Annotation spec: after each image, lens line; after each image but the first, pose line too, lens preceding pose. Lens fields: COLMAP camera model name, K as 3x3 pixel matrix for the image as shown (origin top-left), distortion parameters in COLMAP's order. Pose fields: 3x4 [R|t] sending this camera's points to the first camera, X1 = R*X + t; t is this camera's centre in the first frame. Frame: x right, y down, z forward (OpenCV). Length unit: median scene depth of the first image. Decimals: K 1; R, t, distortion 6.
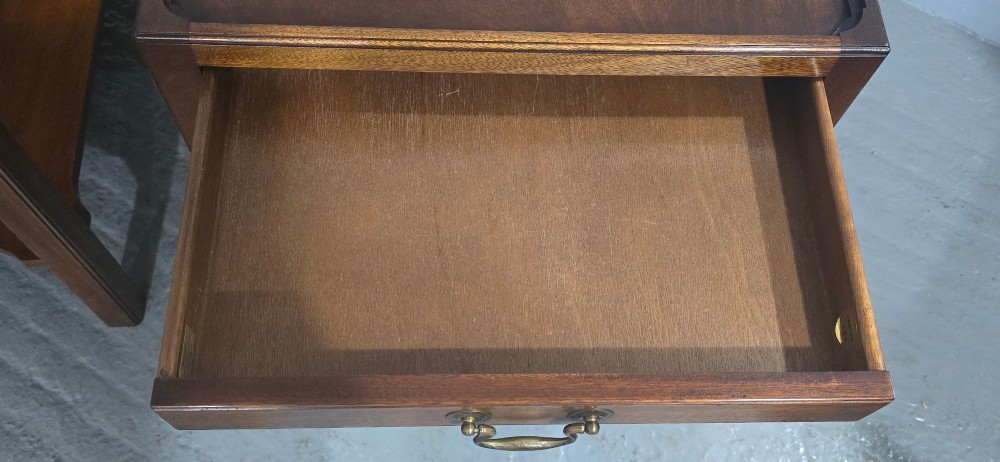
lens RADIAL K [[864.4, 0, 495.6], [0, 864.4, 243.9], [0, 0, 1]] dist [0.080747, -0.118772]
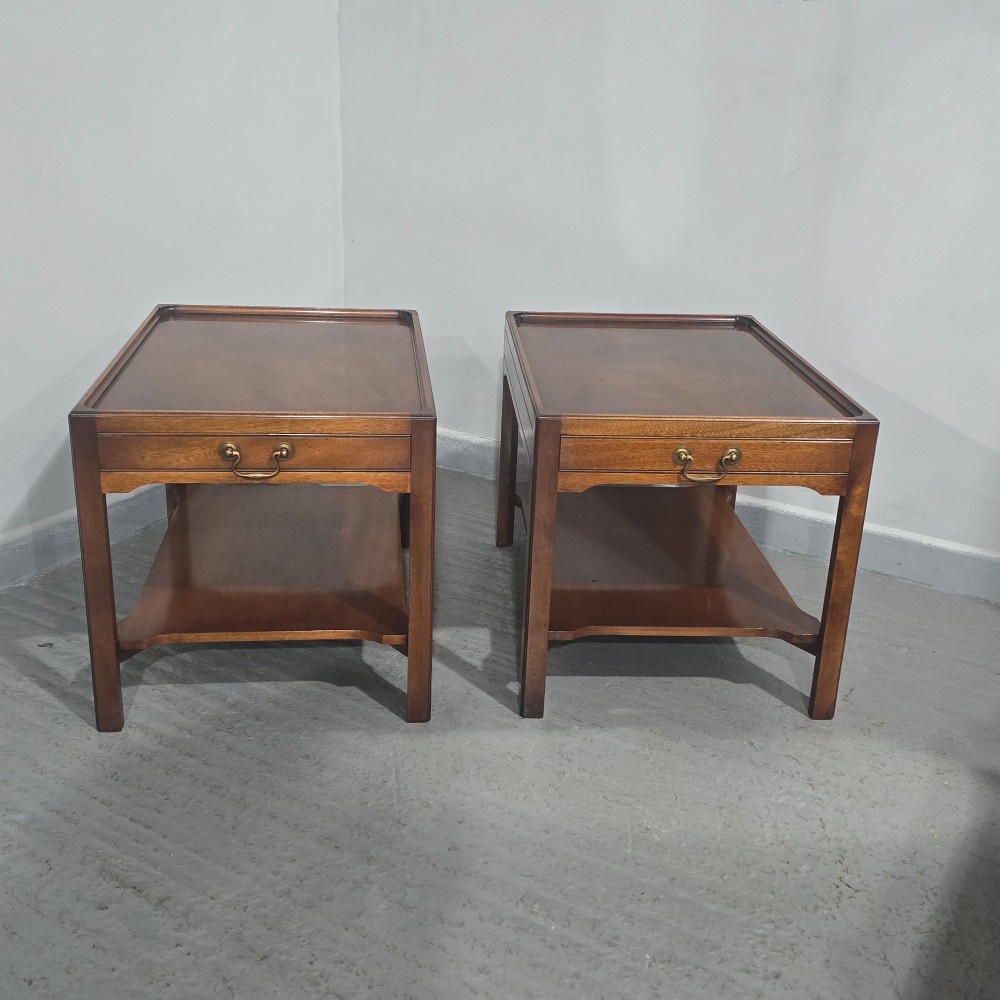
lens RADIAL K [[1154.6, 0, 496.4], [0, 1154.6, 482.0], [0, 0, 1]] dist [0.062829, 0.000000]
pose [[0.999148, -0.029619, 0.028728, -0.353619], [0.041260, 0.724357, -0.688189, 1.114102], [-0.000426, 0.688789, 0.724962, -0.599993]]
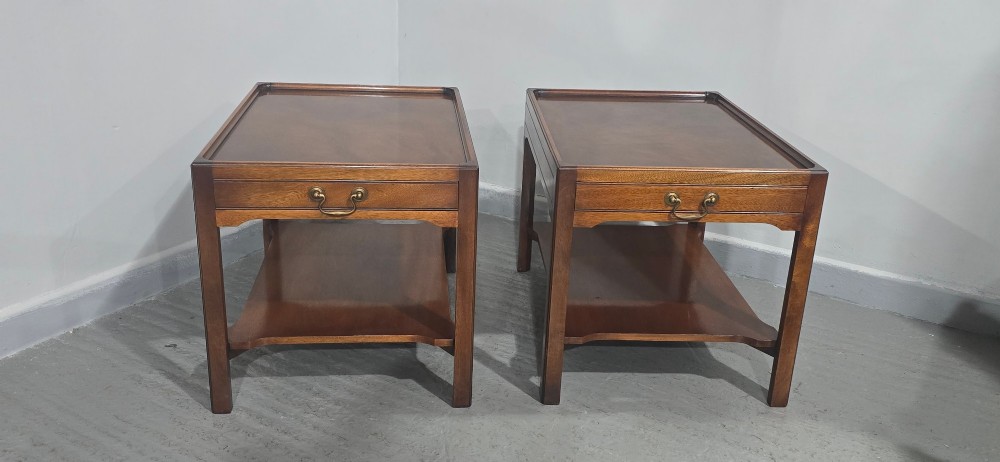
lens RADIAL K [[864.4, 0, 493.6], [0, 864.4, 229.2], [0, 0, 1]] dist [0.080747, -0.118772]
pose [[0.999455, -0.026546, 0.019616, -0.397670], [0.032770, 0.726916, -0.685944, 1.064377], [0.003950, 0.686213, 0.727390, -0.529989]]
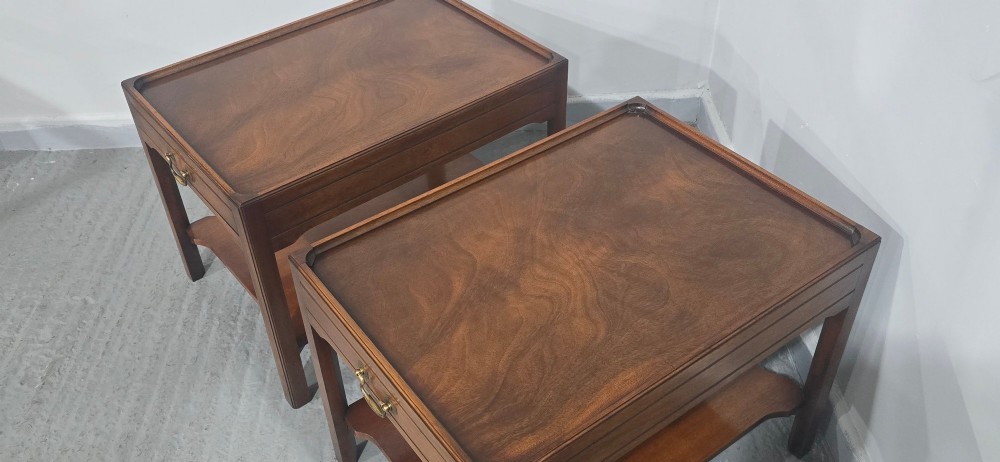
lens RADIAL K [[864.4, 0, 485.0], [0, 864.4, 223.1], [0, 0, 1]] dist [0.080747, -0.118772]
pose [[0.566785, 0.471717, -0.675454, 0.795658], [-0.714475, 0.689657, -0.117892, -0.228475], [0.410220, 0.549414, 0.727917, -0.282045]]
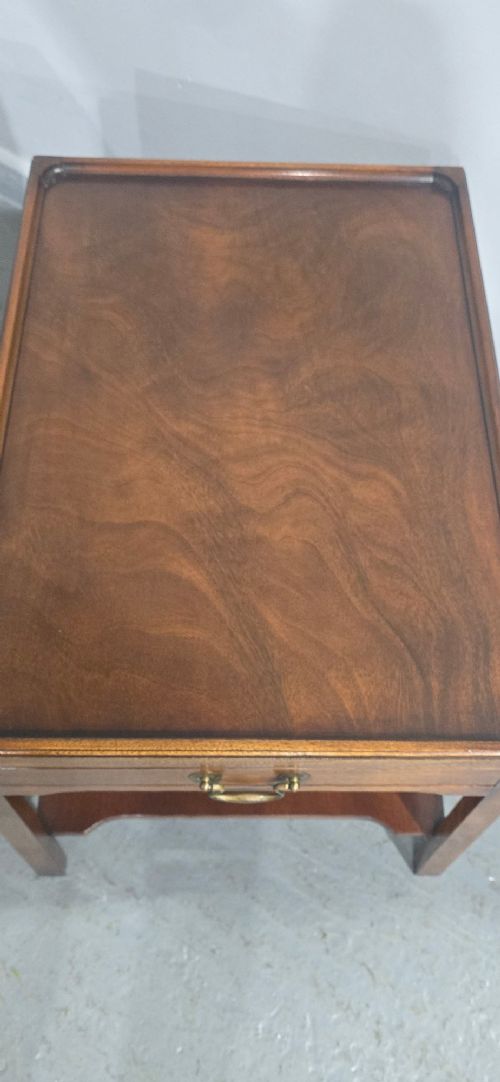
lens RADIAL K [[935.3, 0, 267.8], [0, 935.3, 531.8], [0, 0, 1]] dist [0.080747, -0.118772]
pose [[0.999840, 0.002834, -0.017689, 0.045938], [-0.004337, 0.996327, -0.085517, -0.250086], [0.017382, 0.085580, 0.996180, -0.186277]]
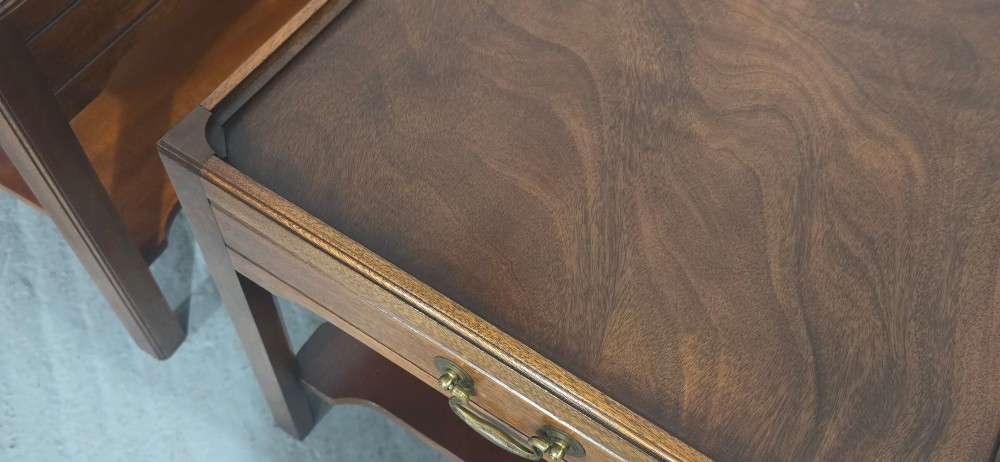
lens RADIAL K [[864.4, 0, 492.8], [0, 864.4, 234.3], [0, 0, 1]] dist [0.080747, -0.118772]
pose [[0.835767, 0.472570, -0.279591, 0.105145], [-0.506384, 0.860237, -0.059719, -0.161056], [0.212293, 0.191492, 0.958260, 0.126983]]
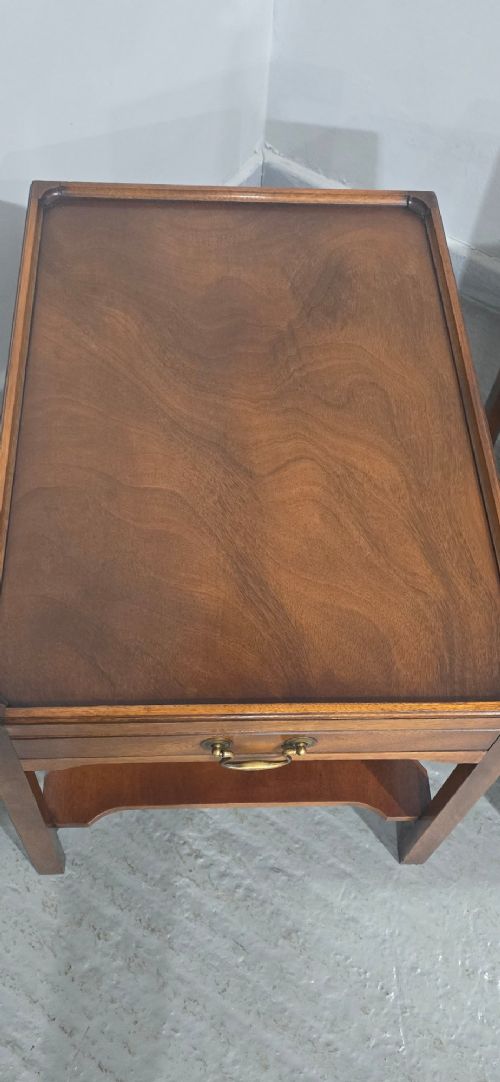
lens RADIAL K [[935.3, 0, 245.9], [0, 935.3, 543.9], [0, 0, 1]] dist [0.080747, -0.118772]
pose [[0.999680, 0.022441, -0.011699, -0.658059], [-0.023731, 0.991849, -0.125186, -0.166539], [0.008794, 0.125424, 0.992064, -0.288057]]
